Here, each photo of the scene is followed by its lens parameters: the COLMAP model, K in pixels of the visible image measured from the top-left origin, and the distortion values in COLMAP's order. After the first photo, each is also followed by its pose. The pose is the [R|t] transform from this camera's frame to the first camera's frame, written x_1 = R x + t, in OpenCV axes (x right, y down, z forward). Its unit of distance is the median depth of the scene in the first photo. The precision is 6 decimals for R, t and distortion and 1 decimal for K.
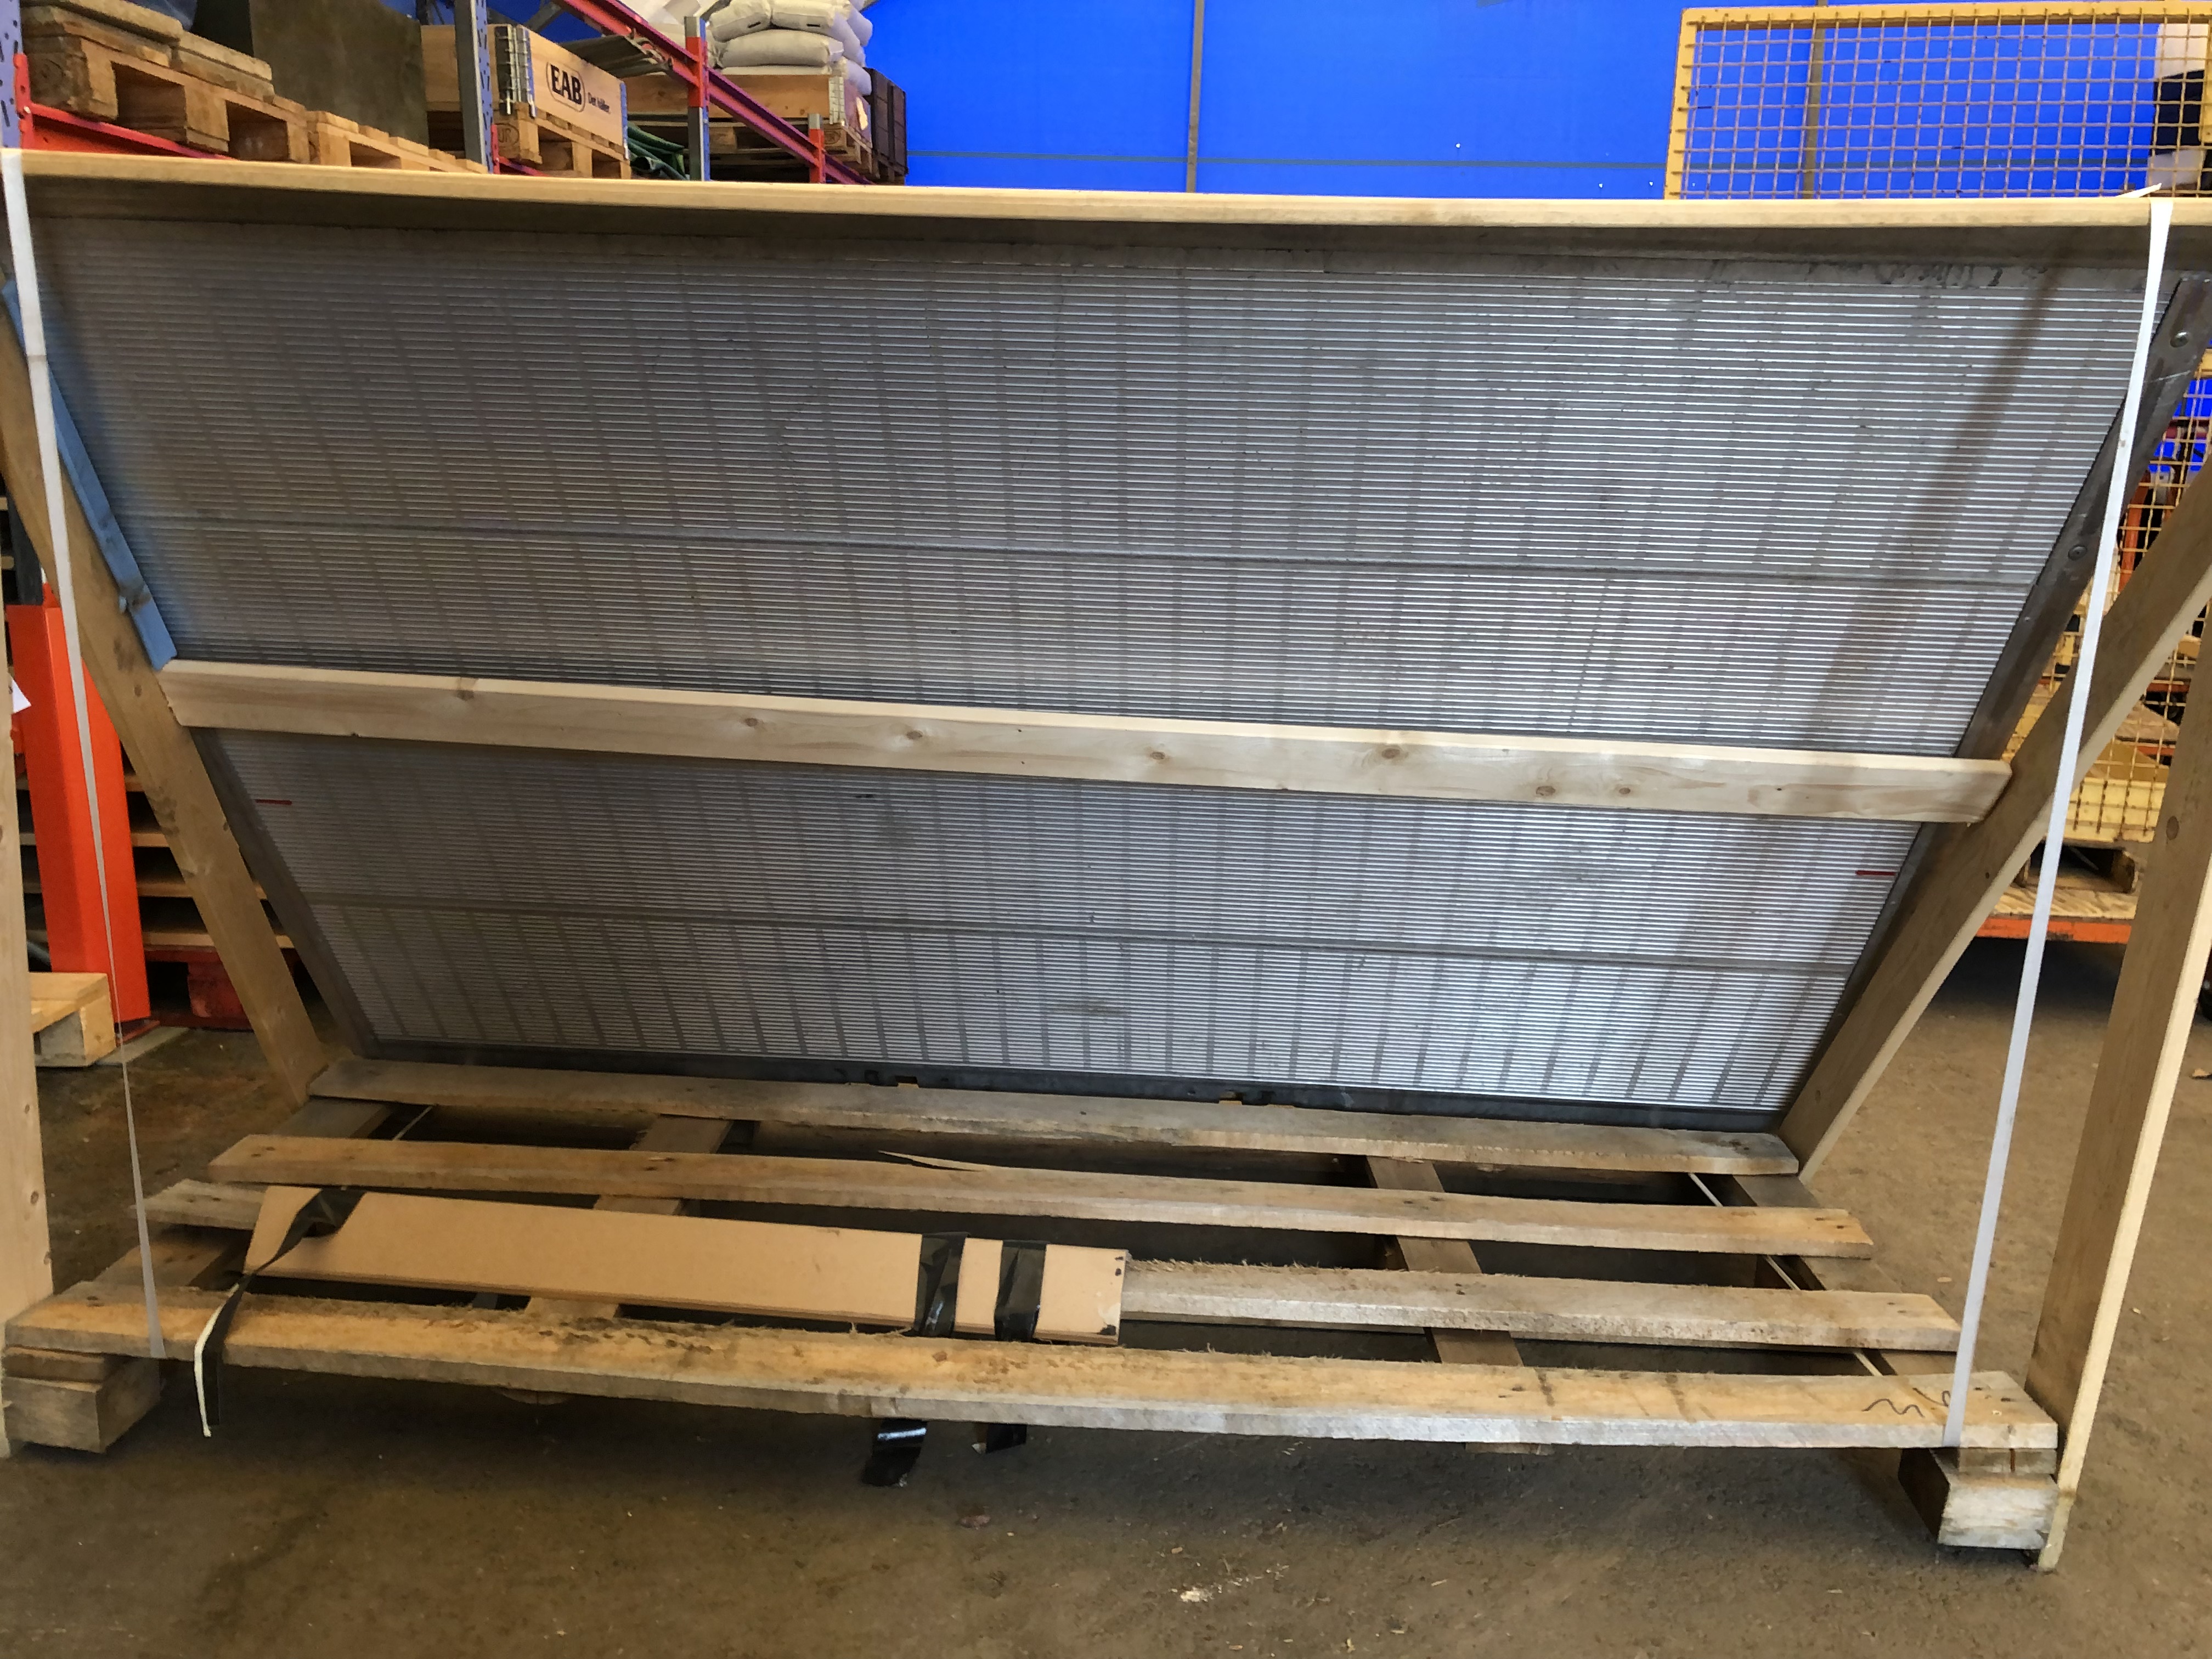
lens RADIAL K [[1784.1, 0, 1100.8], [0, 1784.1, 823.9], [0, 0, 1]] dist [0.031889, -0.037321]
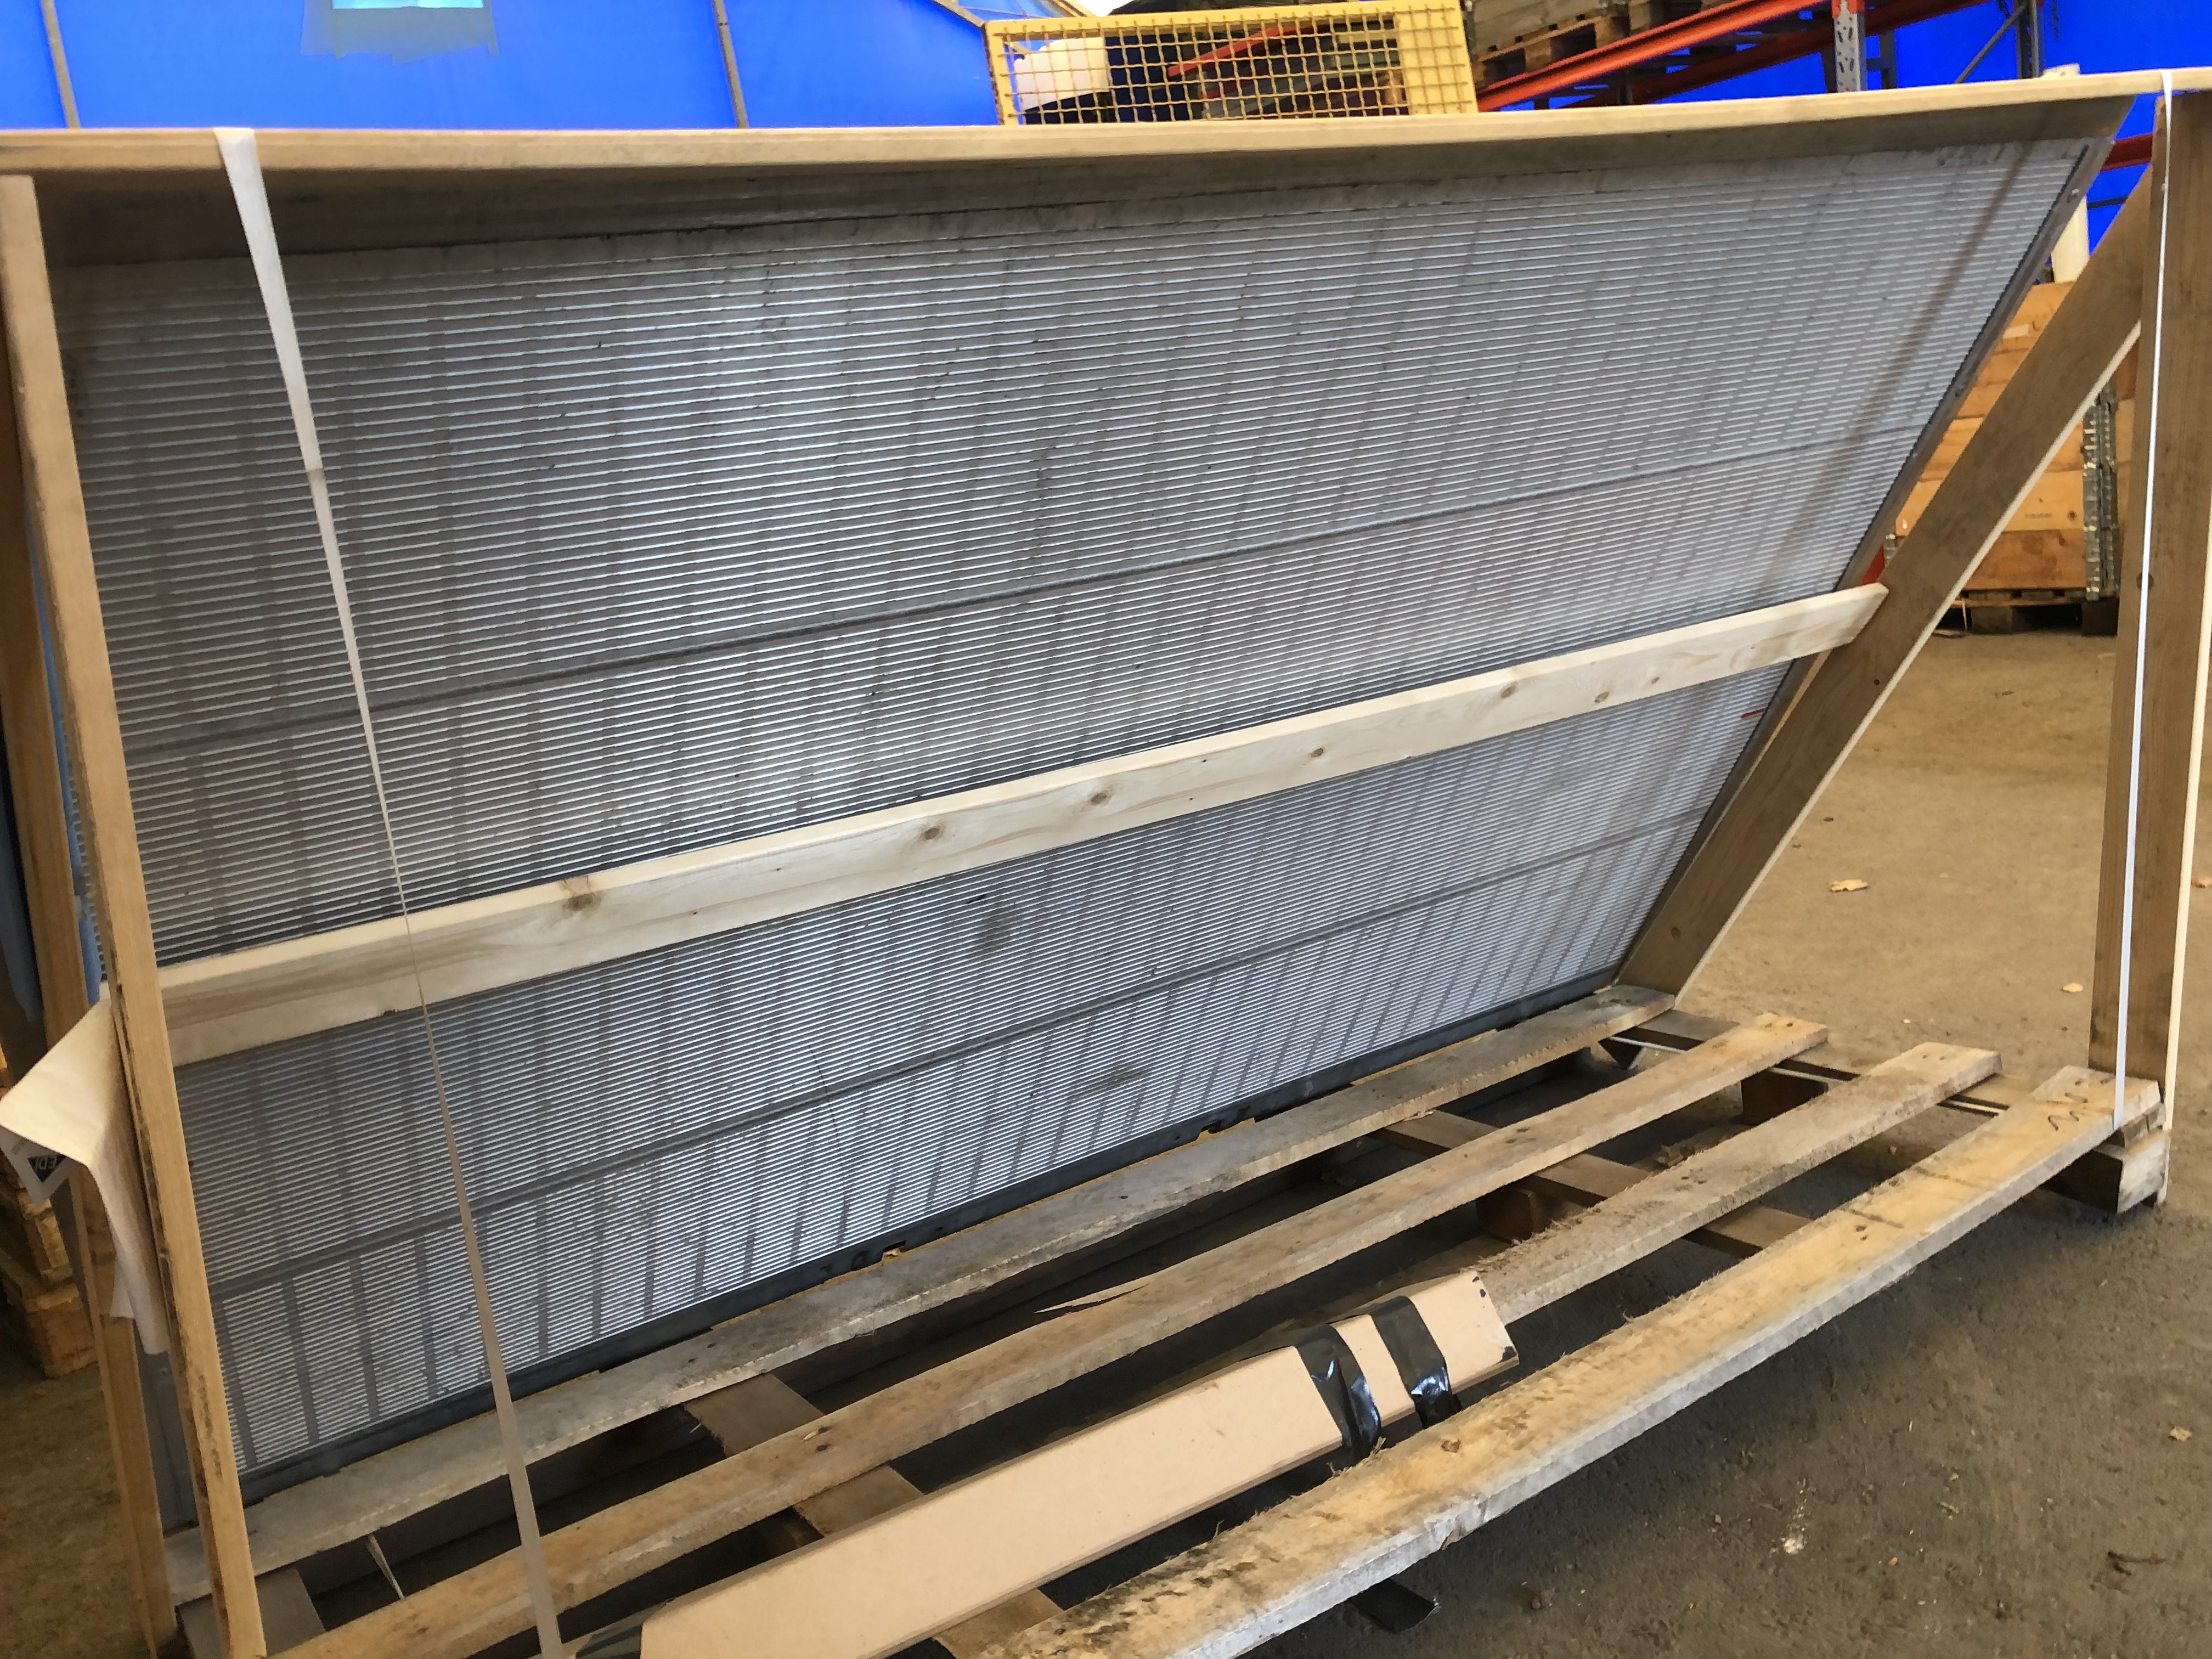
lens RADIAL K [[1784.1, 0, 1110.2], [0, 1784.1, 830.0], [0, 0, 1]] dist [0.031889, -0.037321]
pose [[0.805503, -0.261884, 0.531584, -0.577979], [0.278821, 0.959042, 0.049976, -0.080391], [-0.522899, 0.107960, 0.845530, 0.288877]]
